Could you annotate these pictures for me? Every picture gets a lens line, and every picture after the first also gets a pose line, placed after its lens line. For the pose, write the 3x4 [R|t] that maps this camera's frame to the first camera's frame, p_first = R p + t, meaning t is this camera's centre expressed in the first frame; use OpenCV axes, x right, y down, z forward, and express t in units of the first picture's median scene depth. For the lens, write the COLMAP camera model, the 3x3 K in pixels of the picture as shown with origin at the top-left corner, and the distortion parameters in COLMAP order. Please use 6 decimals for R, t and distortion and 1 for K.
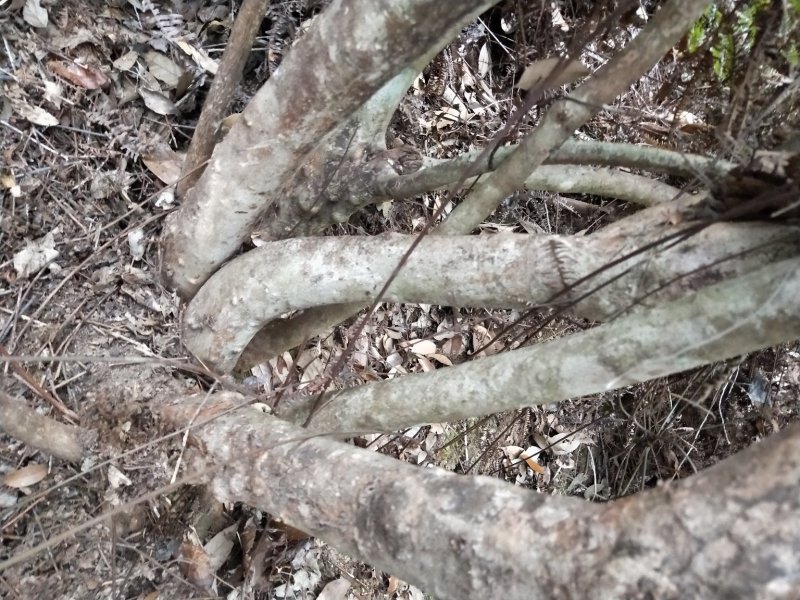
lens RADIAL K [[600.2, 0, 403.6], [0, 600.2, 300.1], [0, 0, 1]] dist [0.053791, -0.013797]
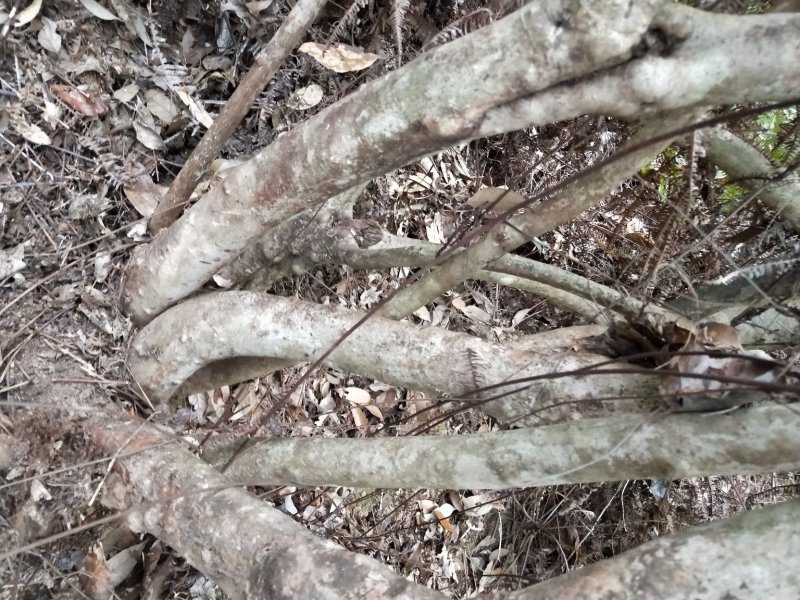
lens RADIAL K [[602.3, 0, 400.0], [0, 602.3, 300.0], [0, 0, 1]] dist [0.048213, -0.009782]
pose [[0.982154, 0.178684, 0.058702, 0.022047], [-0.175874, 0.983142, -0.050010, -0.076960], [-0.066648, 0.038793, 0.997022, -0.102066]]
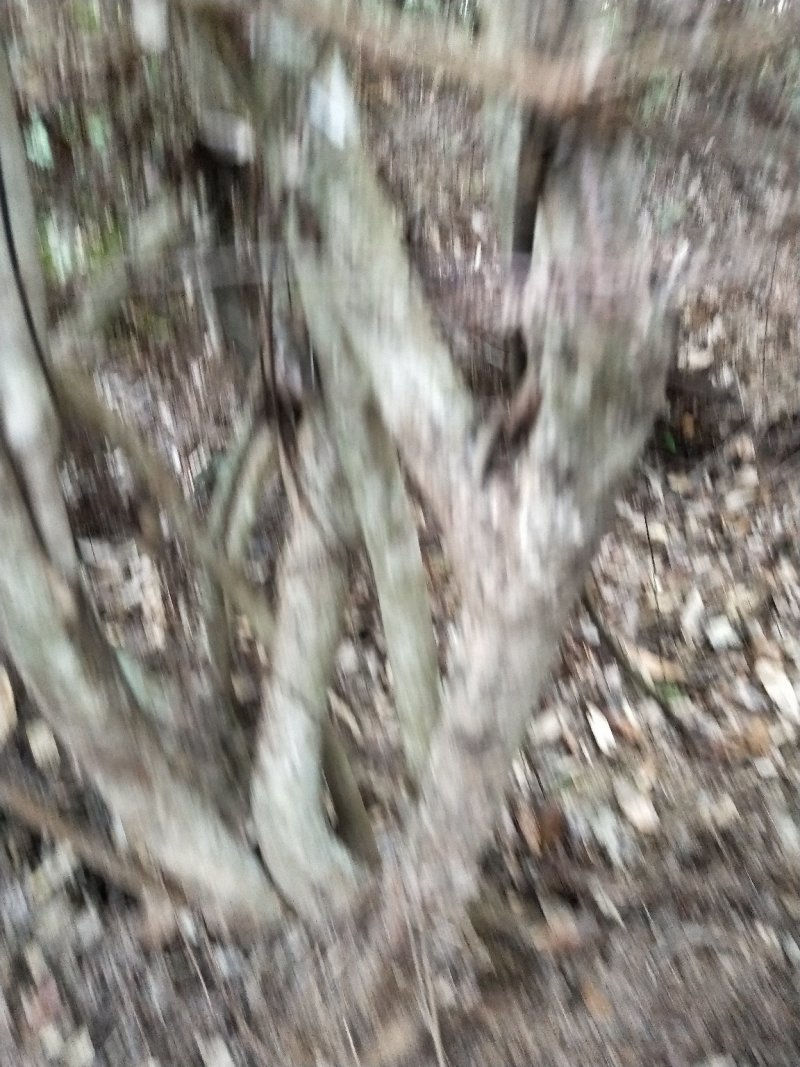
lens RADIAL K [[803.3, 0, 400.0], [0, 803.3, 533.5], [0, 0, 1]] dist [0.048213, -0.009782]
pose [[0.141788, -0.976715, 0.161011, 0.060324], [0.988895, 0.147074, 0.021342, 0.052051], [-0.044525, 0.156197, 0.986722, -0.429991]]
